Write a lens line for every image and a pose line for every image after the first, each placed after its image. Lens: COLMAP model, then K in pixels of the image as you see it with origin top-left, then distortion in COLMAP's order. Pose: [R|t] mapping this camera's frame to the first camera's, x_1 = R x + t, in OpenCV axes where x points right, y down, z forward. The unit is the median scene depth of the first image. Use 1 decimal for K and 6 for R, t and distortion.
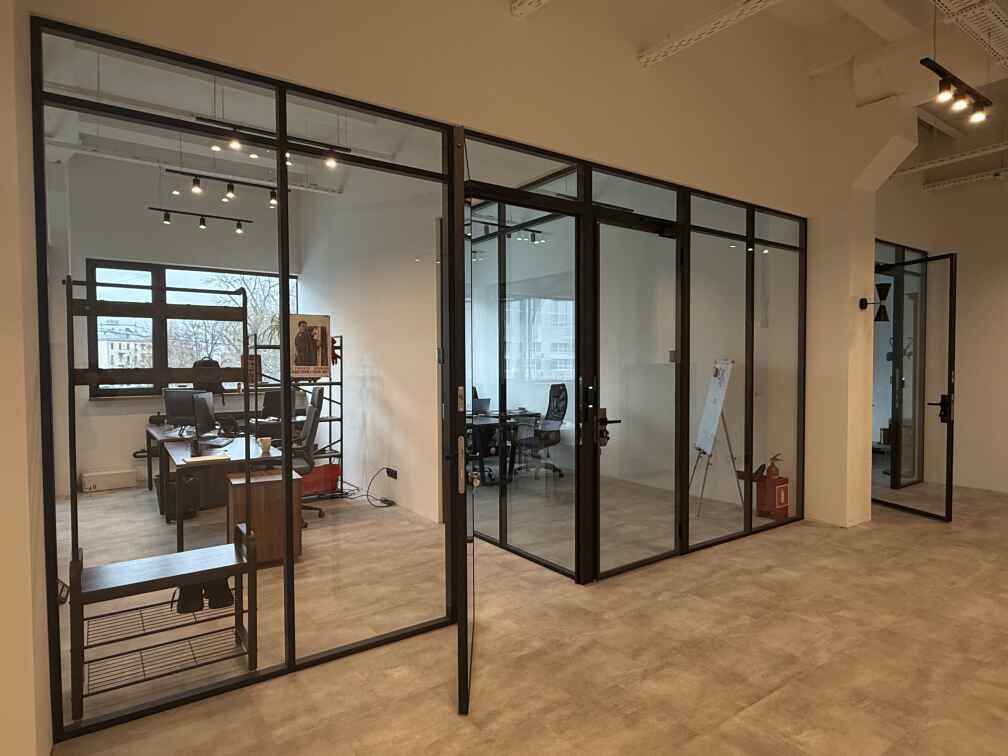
lens RADIAL K [[579.7, 0, 504.4], [0, 579.7, 374.2], [0, 0, 1]] dist [0.016081, 0.000637]
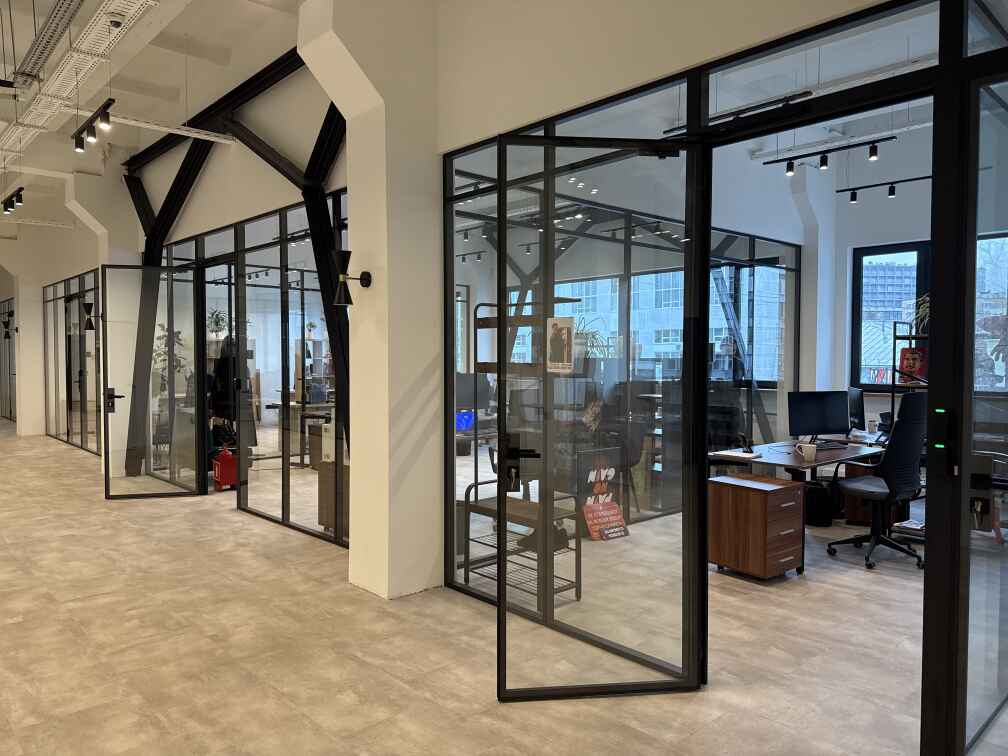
lens RADIAL K [[700.8, 0, 506.0], [0, 700.8, 375.5], [0, 0, 1]] dist [0.006192, -0.000935]
pose [[0.148598, 0.031725, -0.988389, 0.904013], [-0.020990, 0.999361, 0.028921, -0.024800], [0.988675, 0.016448, 0.149169, 0.645884]]
